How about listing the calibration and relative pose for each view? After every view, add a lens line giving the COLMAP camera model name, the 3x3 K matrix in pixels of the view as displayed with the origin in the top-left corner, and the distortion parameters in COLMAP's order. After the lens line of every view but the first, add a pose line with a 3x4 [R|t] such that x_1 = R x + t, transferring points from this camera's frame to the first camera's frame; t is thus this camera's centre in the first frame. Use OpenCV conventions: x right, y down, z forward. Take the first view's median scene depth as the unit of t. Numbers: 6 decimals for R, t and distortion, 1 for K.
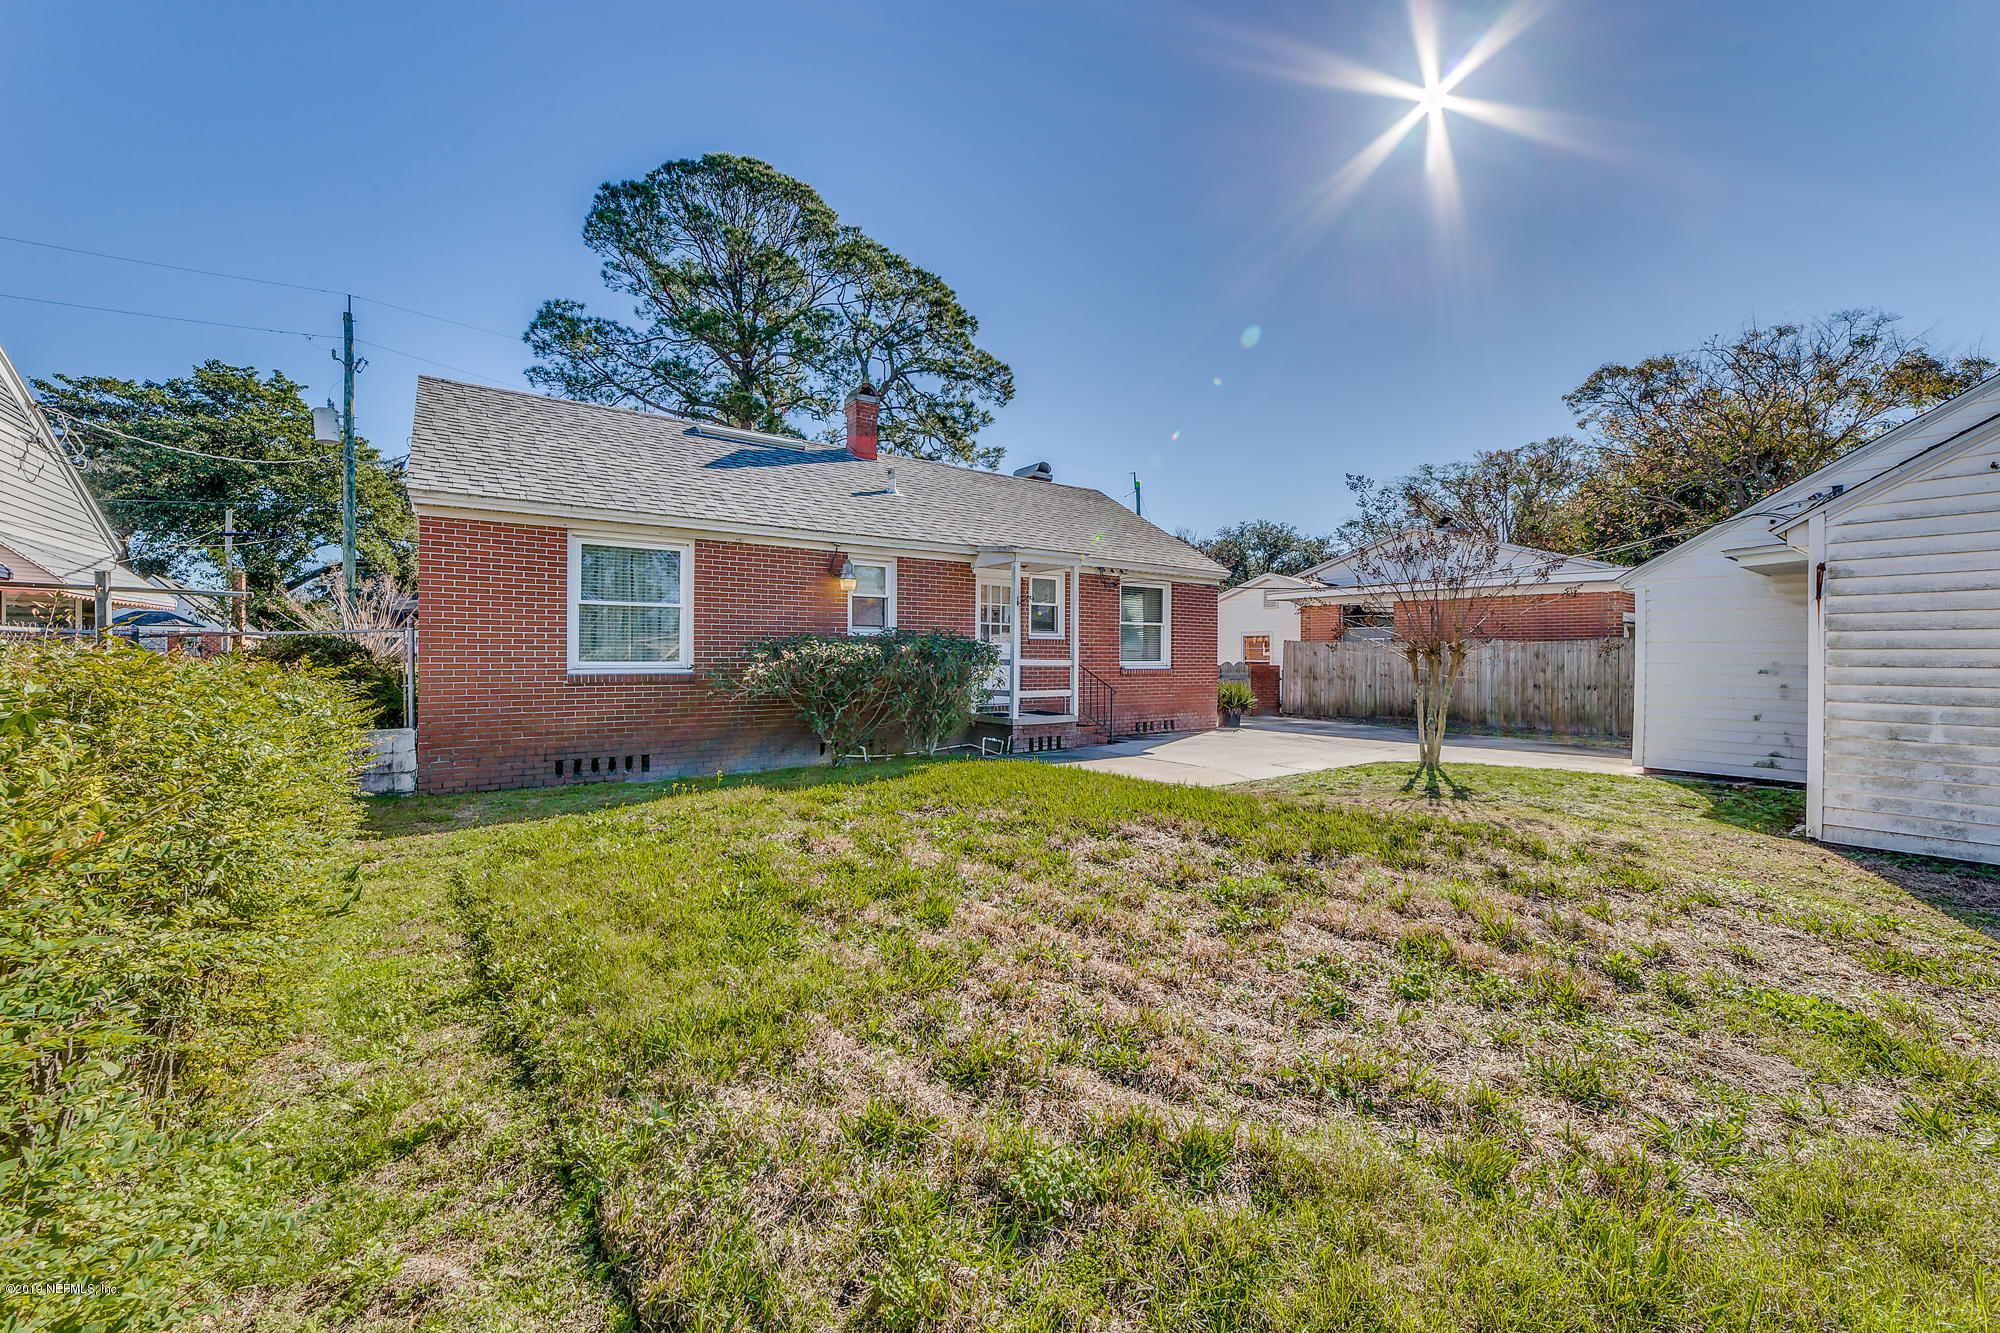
lens RADIAL K [[786.3, 0, 995.9], [0, 786.3, 642.9], [0, 0, 1]] dist [-0.011949, 0.000383]
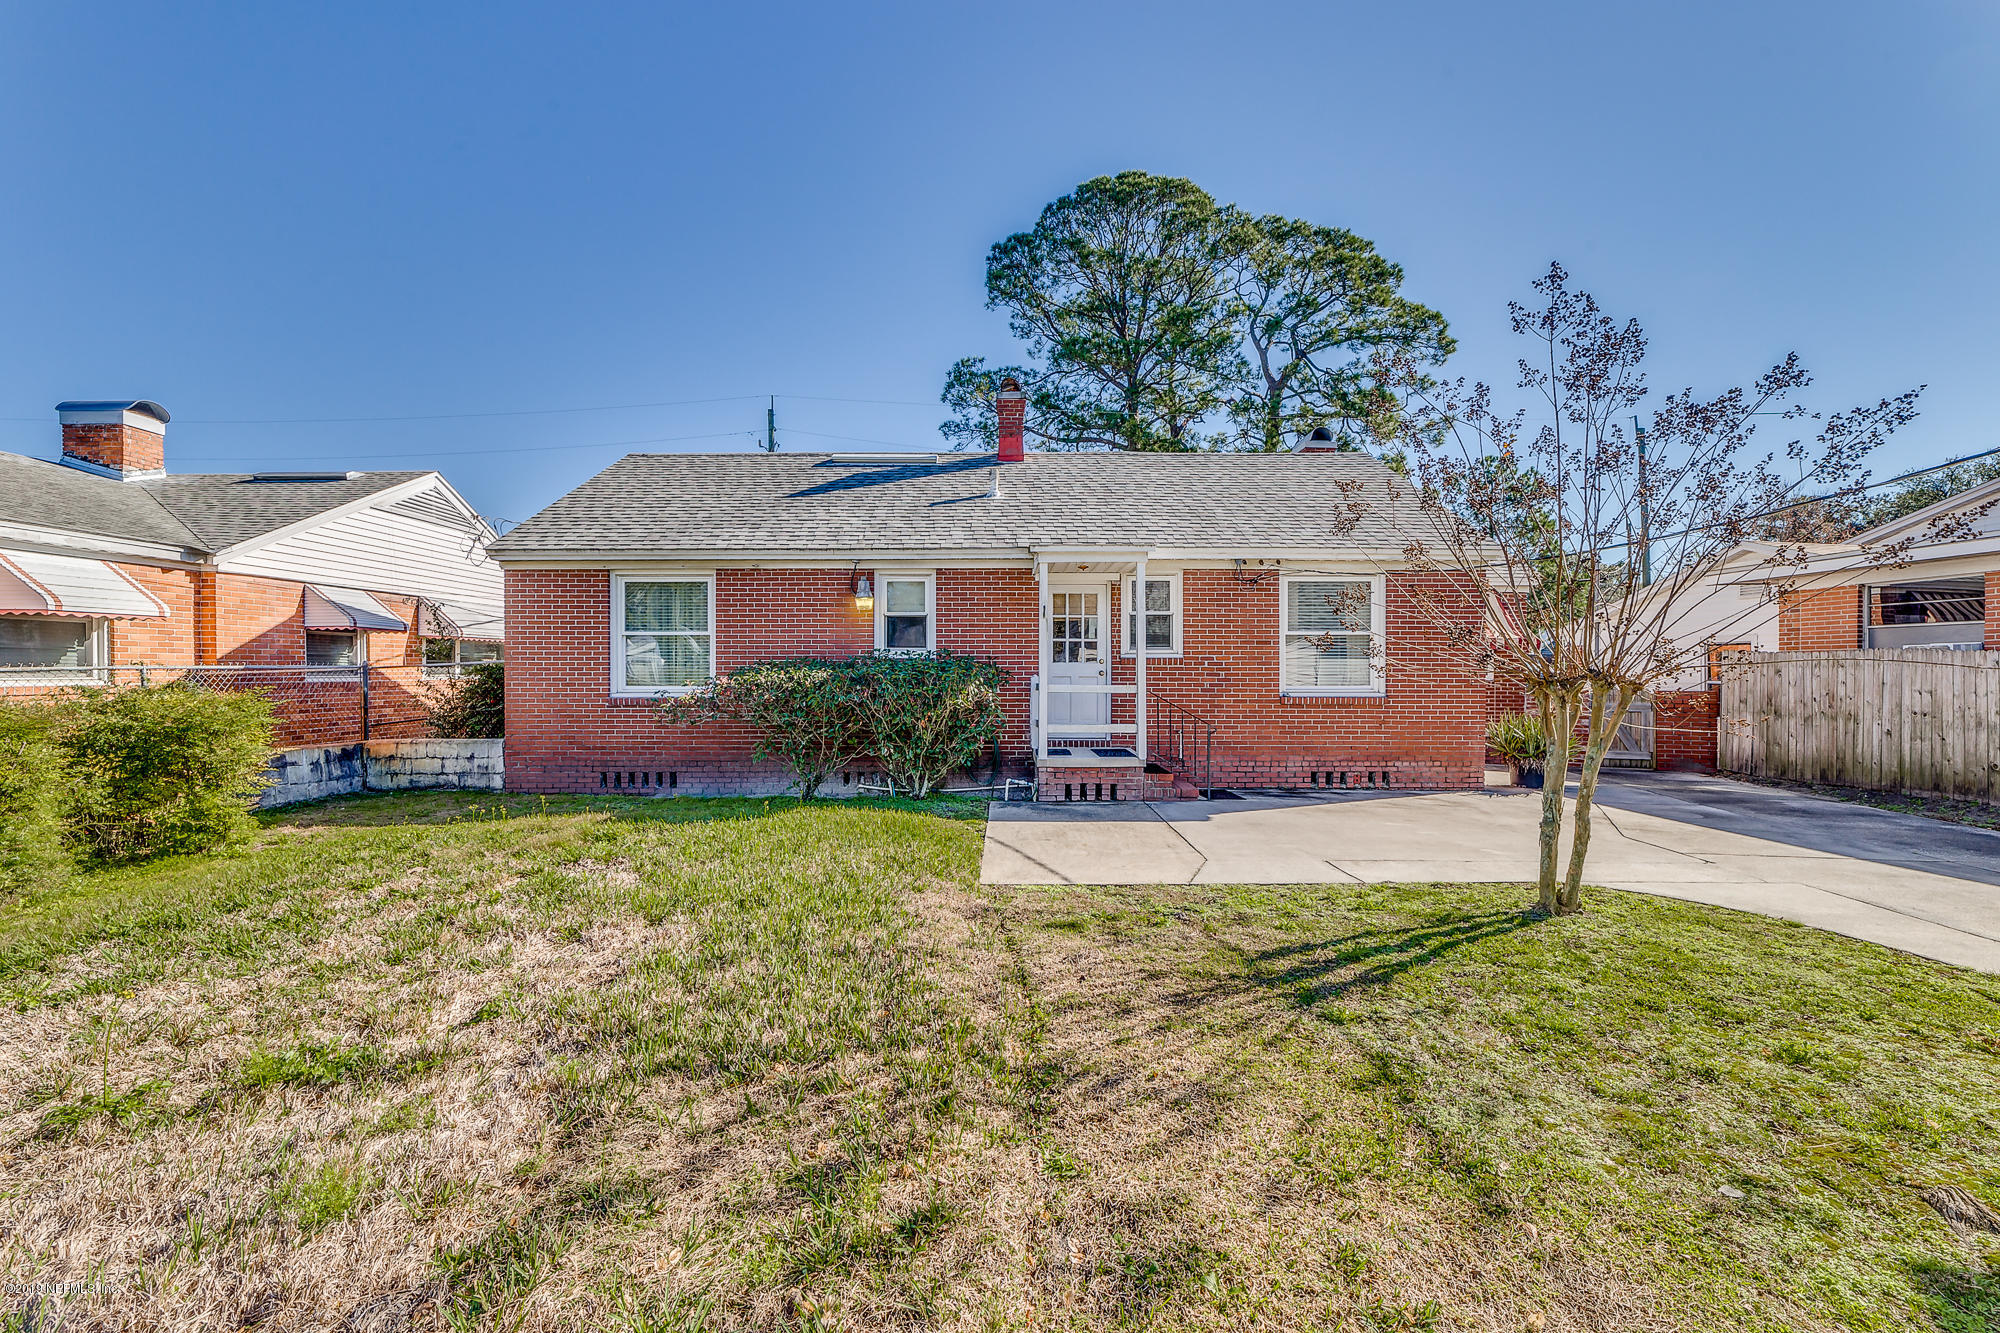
lens RADIAL K [[791.0, 0, 1000.1], [0, 791.0, 660.7], [0, 0, 1]] dist [-0.020589, 0.008235]
pose [[0.811871, -0.010848, -0.583736, 0.368232], [0.013140, 0.999914, -0.000307, -0.003177], [0.583689, -0.007421, 0.811944, 0.251999]]
